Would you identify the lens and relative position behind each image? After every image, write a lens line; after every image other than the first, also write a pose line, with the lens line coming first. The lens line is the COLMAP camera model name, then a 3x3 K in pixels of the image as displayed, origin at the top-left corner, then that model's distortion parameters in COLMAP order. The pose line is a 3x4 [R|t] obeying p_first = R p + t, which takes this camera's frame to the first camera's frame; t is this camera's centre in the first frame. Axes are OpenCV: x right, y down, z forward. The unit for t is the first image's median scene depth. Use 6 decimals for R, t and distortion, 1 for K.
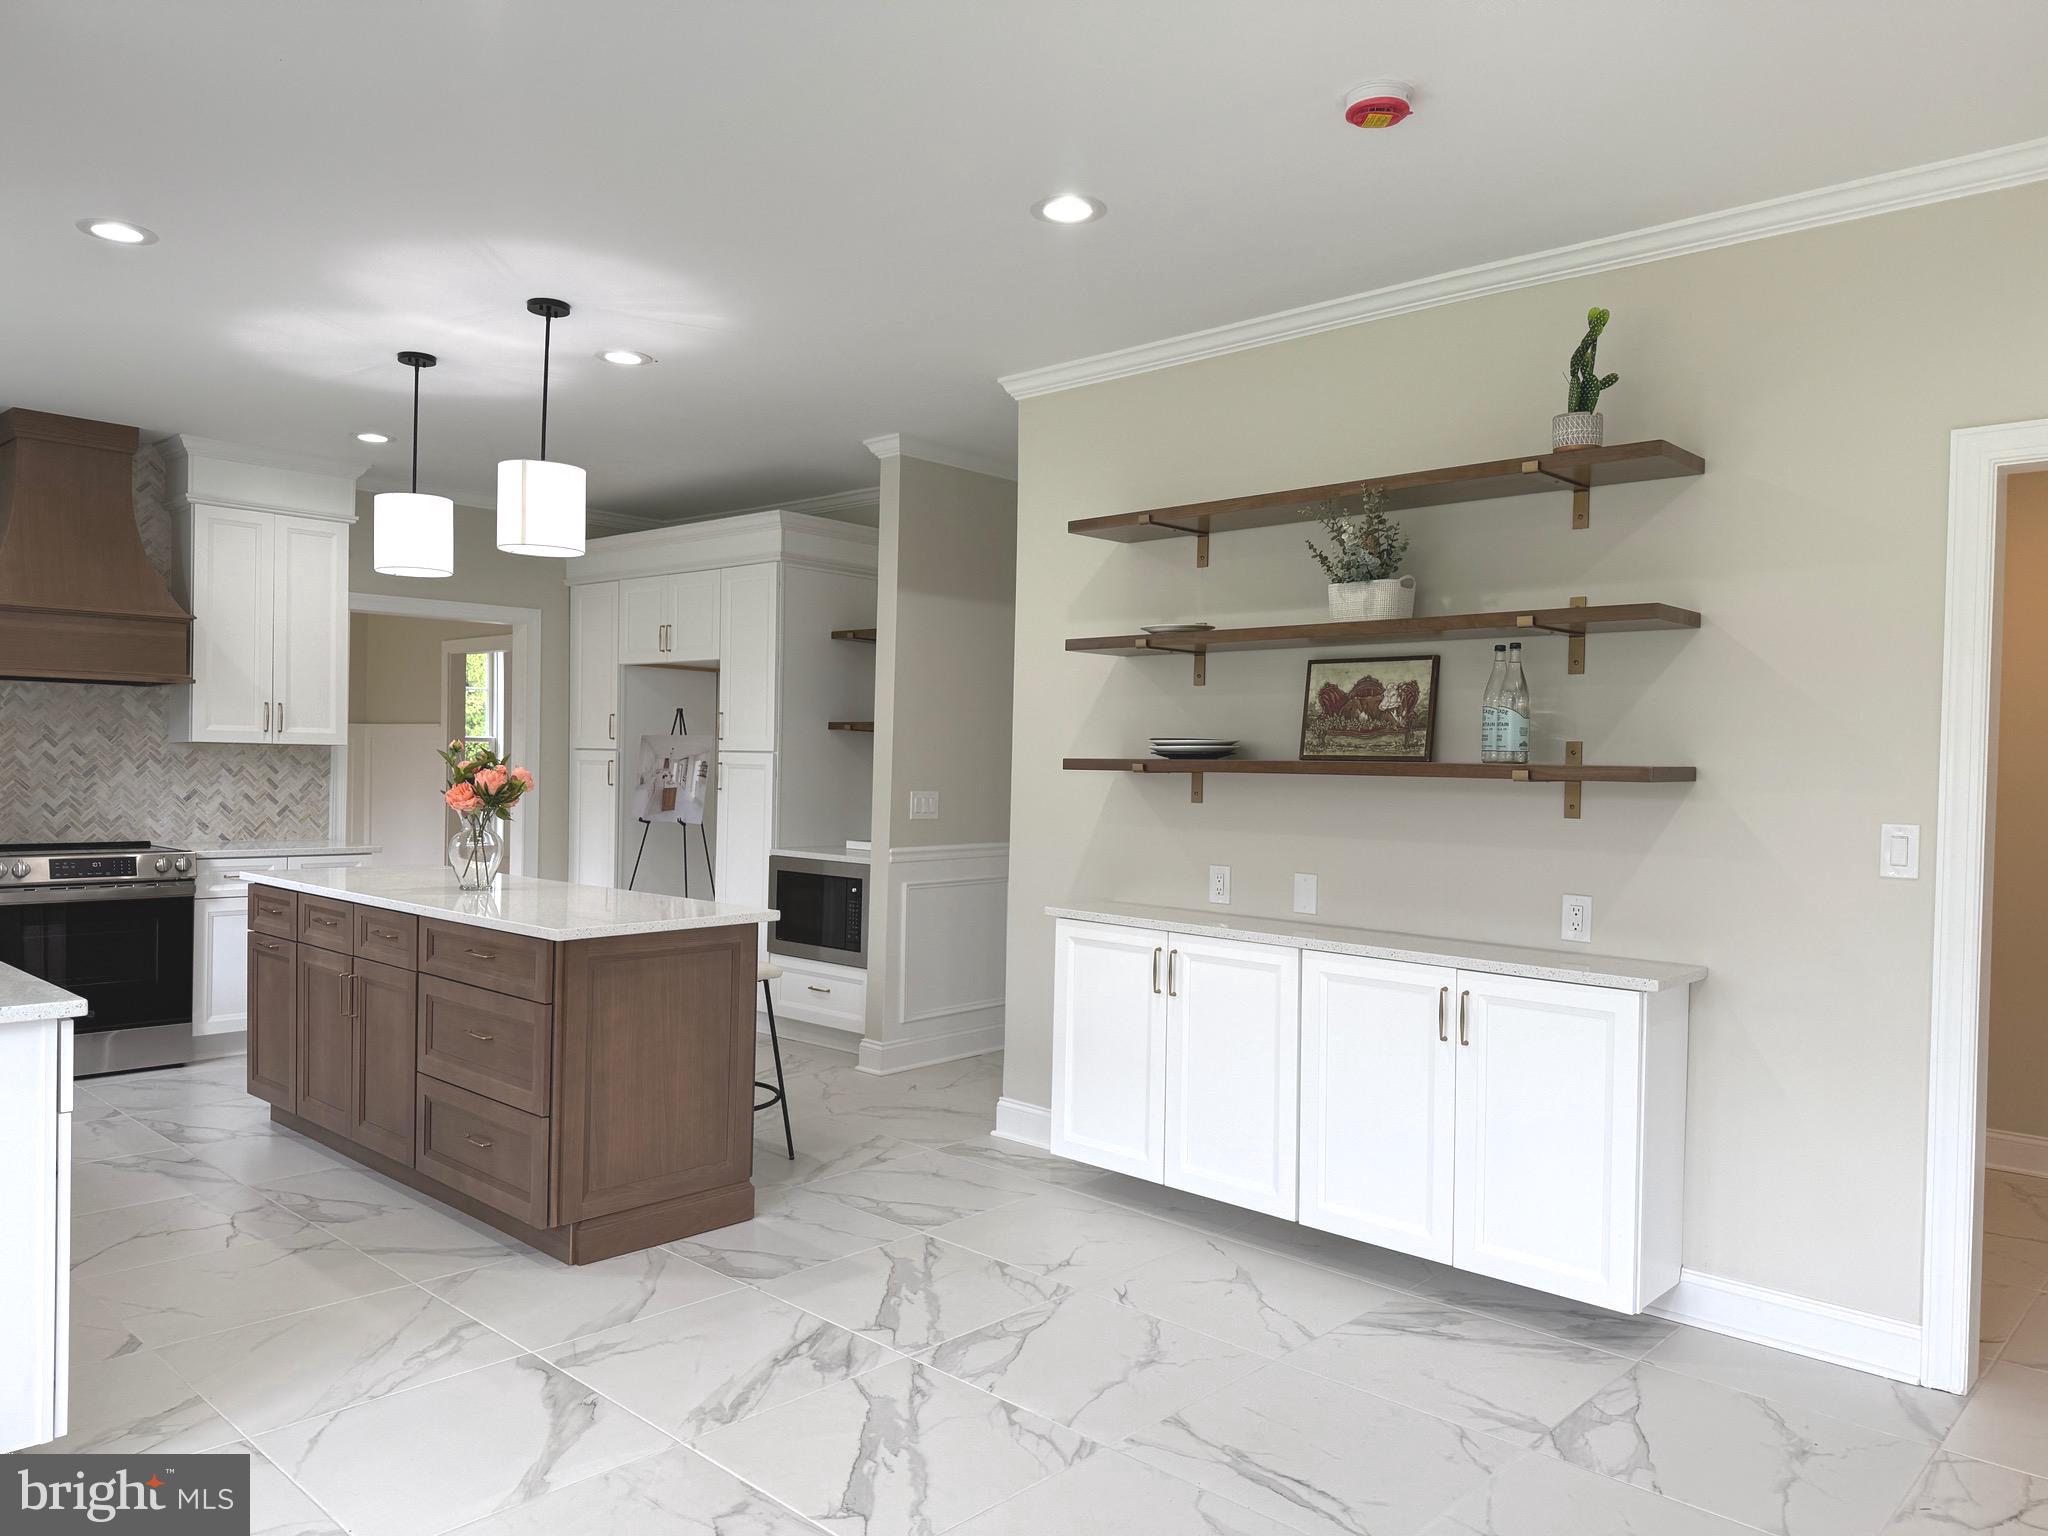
lens RADIAL K [[1430.7, 0, 1024.4], [0, 1430.7, 774.1], [0, 0, 1]] dist [0.043181, -0.042819]
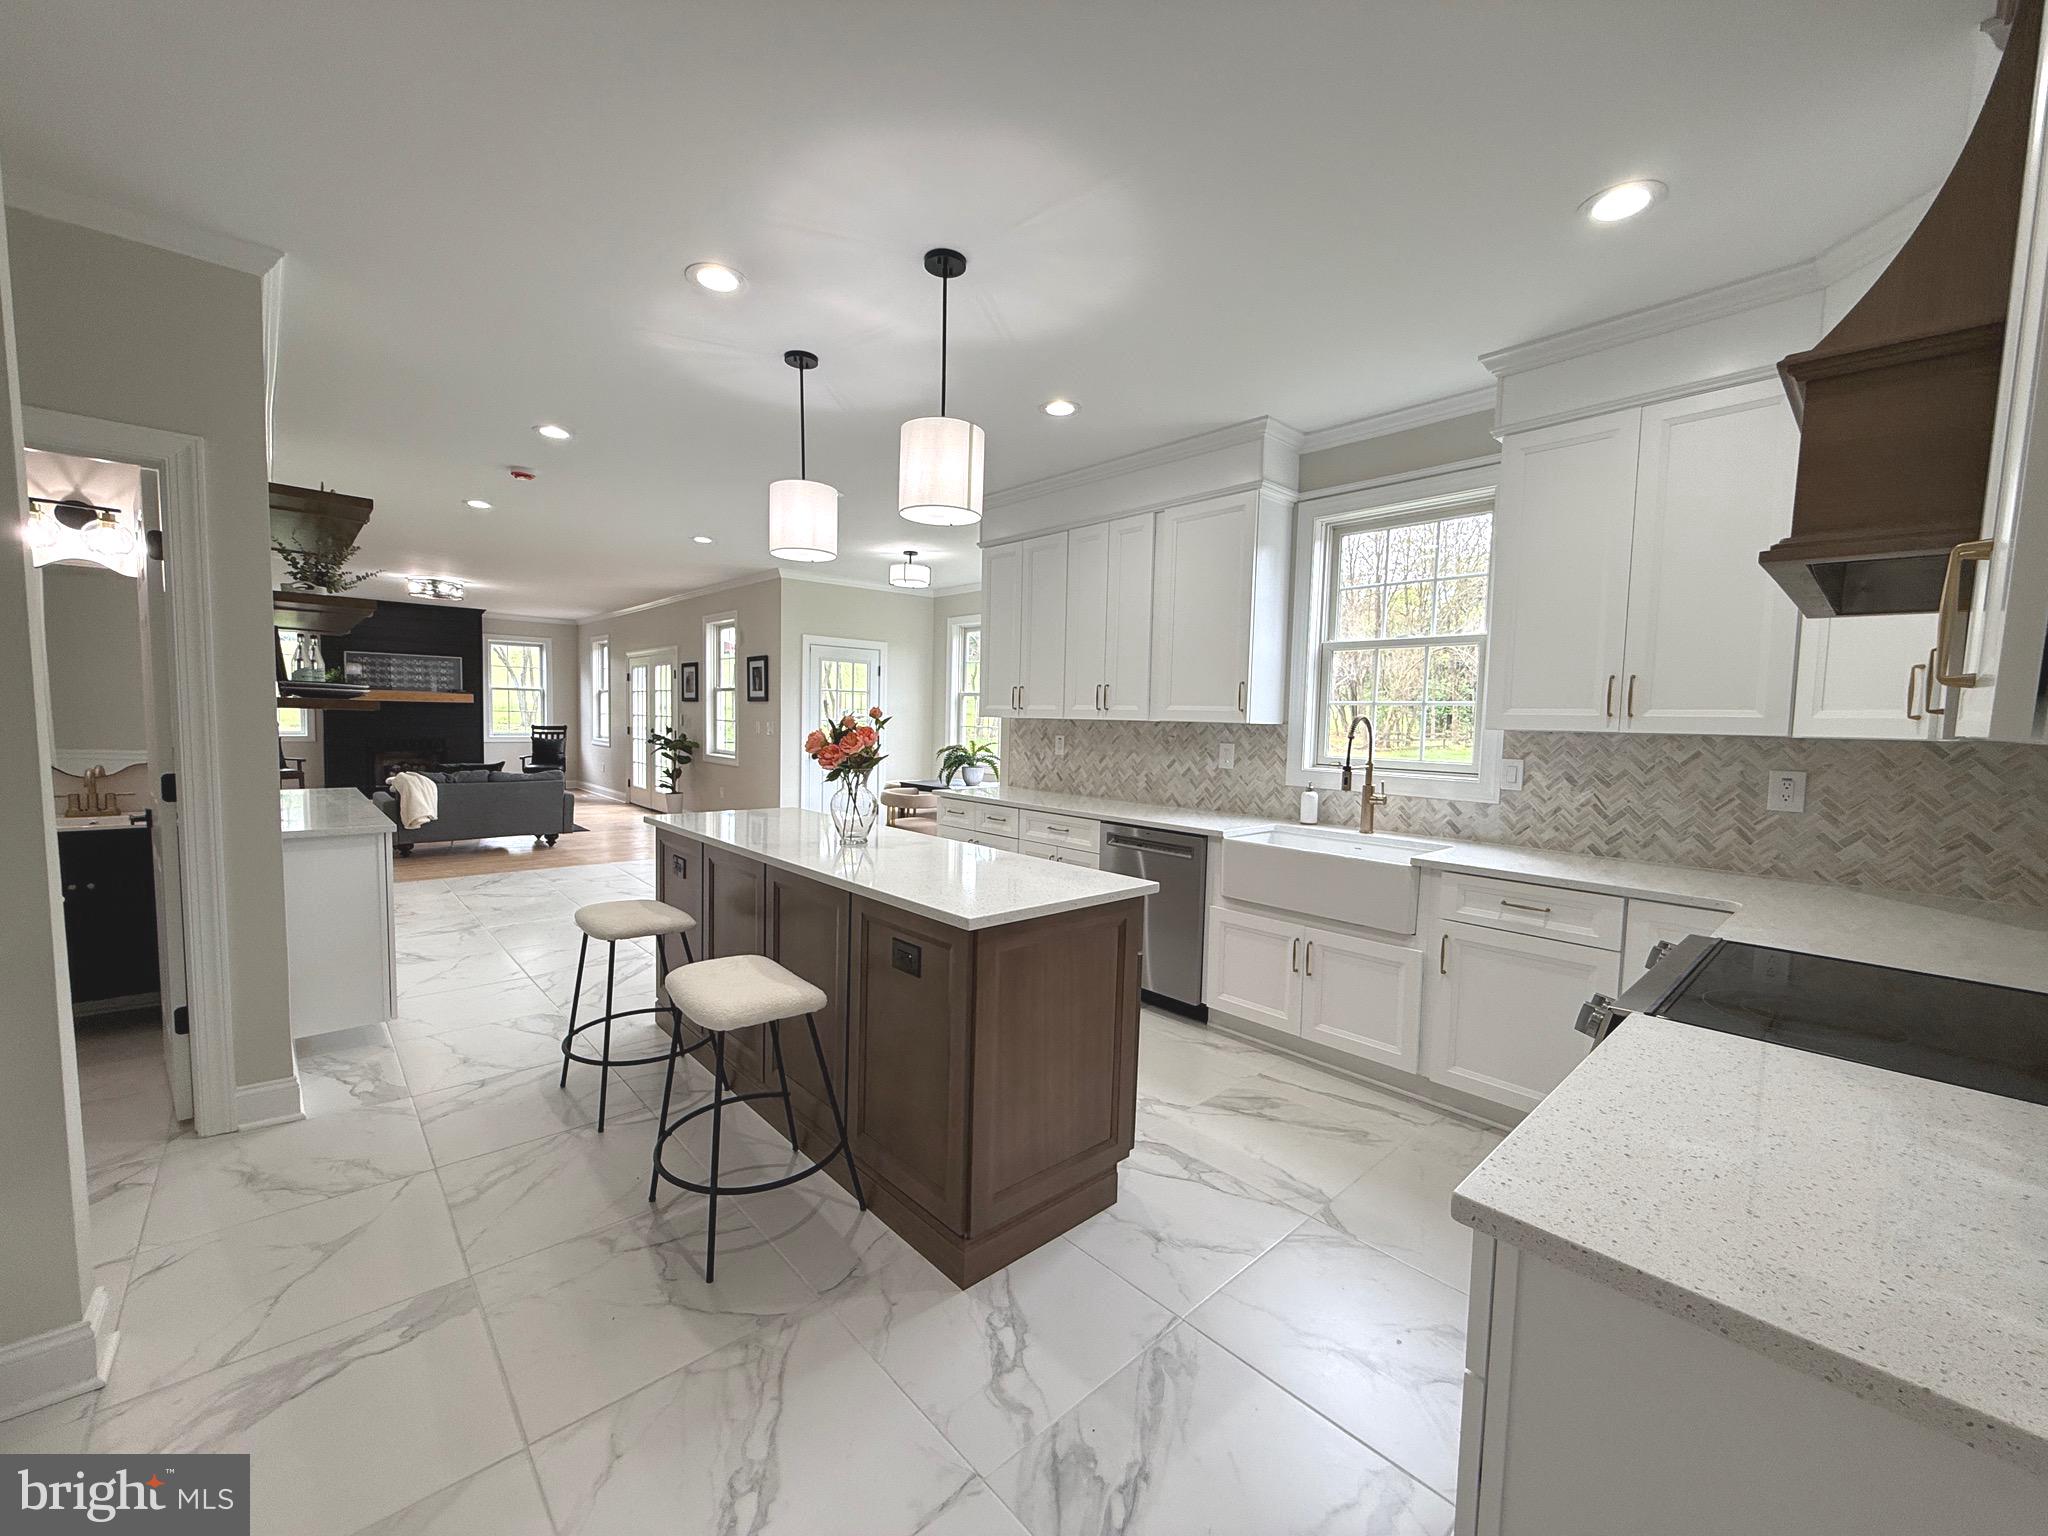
lens RADIAL K [[814.1, 0, 1013.0], [0, 814.1, 767.7], [0, 0, 1]] dist [0.003393, -0.000818]
pose [[-0.995245, -0.048916, 0.084231, -0.571995], [-0.042626, 0.996278, 0.074916, -0.030453], [-0.087582, 0.070969, -0.993626, 1.663965]]
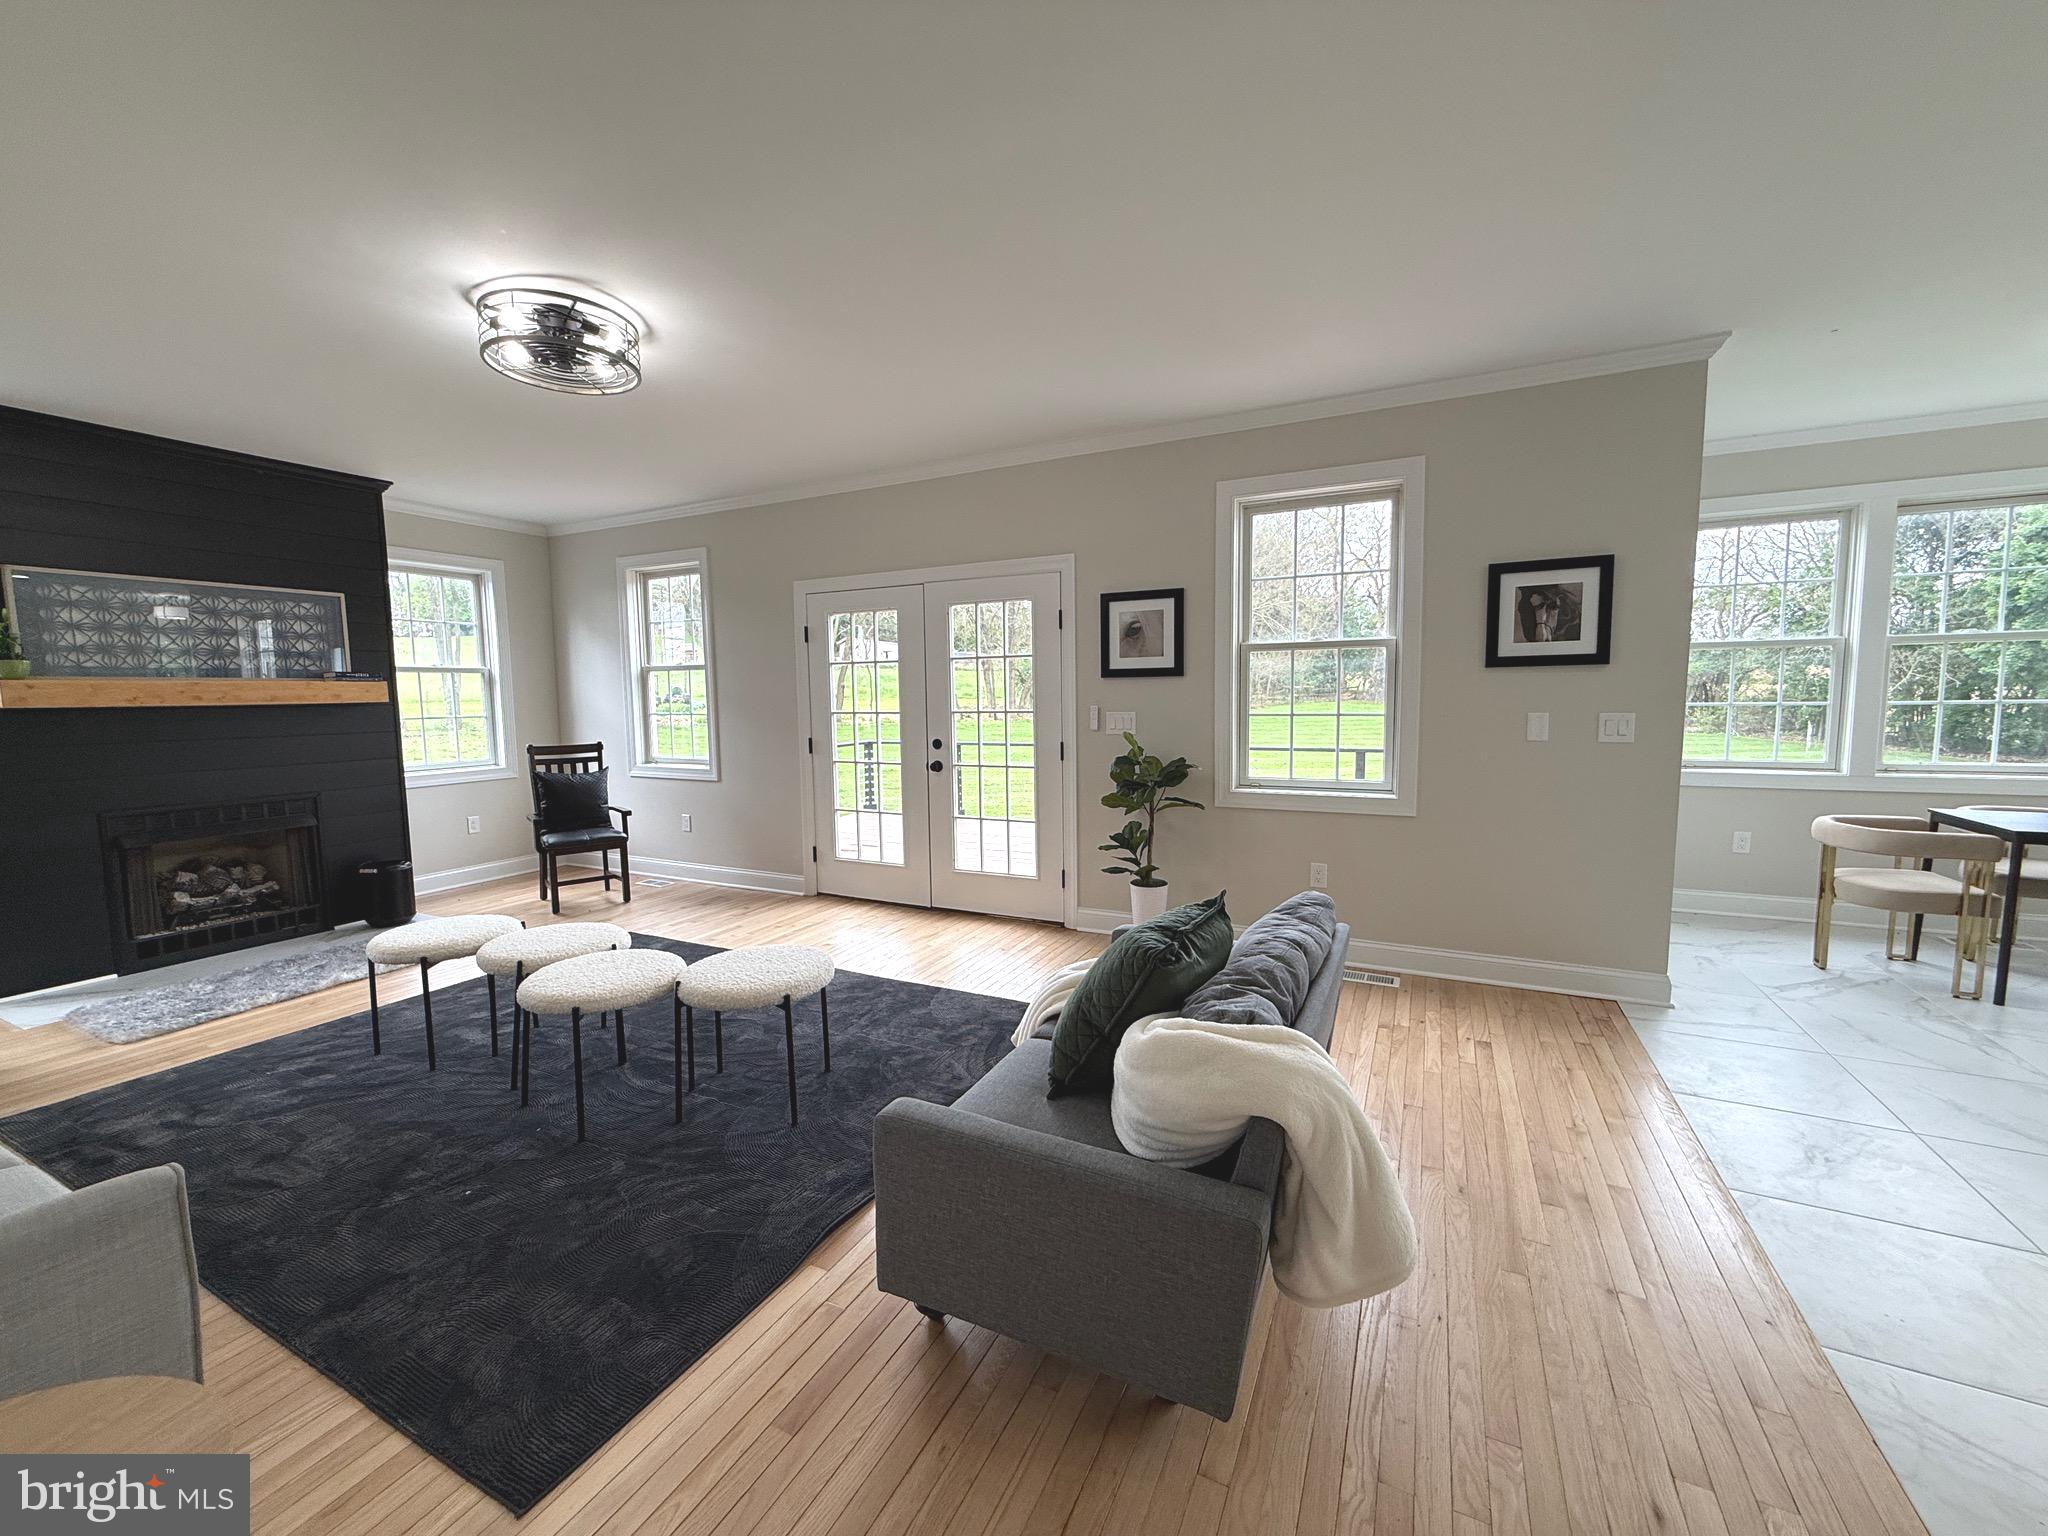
lens RADIAL K [[814.1, 0, 1017.0], [0, 814.1, 766.7], [0, 0, 1]] dist [0.003393, -0.000818]
pose [[-0.959730, 0.018702, -0.280299, 0.874506], [-0.007678, 0.995662, 0.092722, 0.010047], [0.280817, 0.091140, -0.955424, 0.502375]]
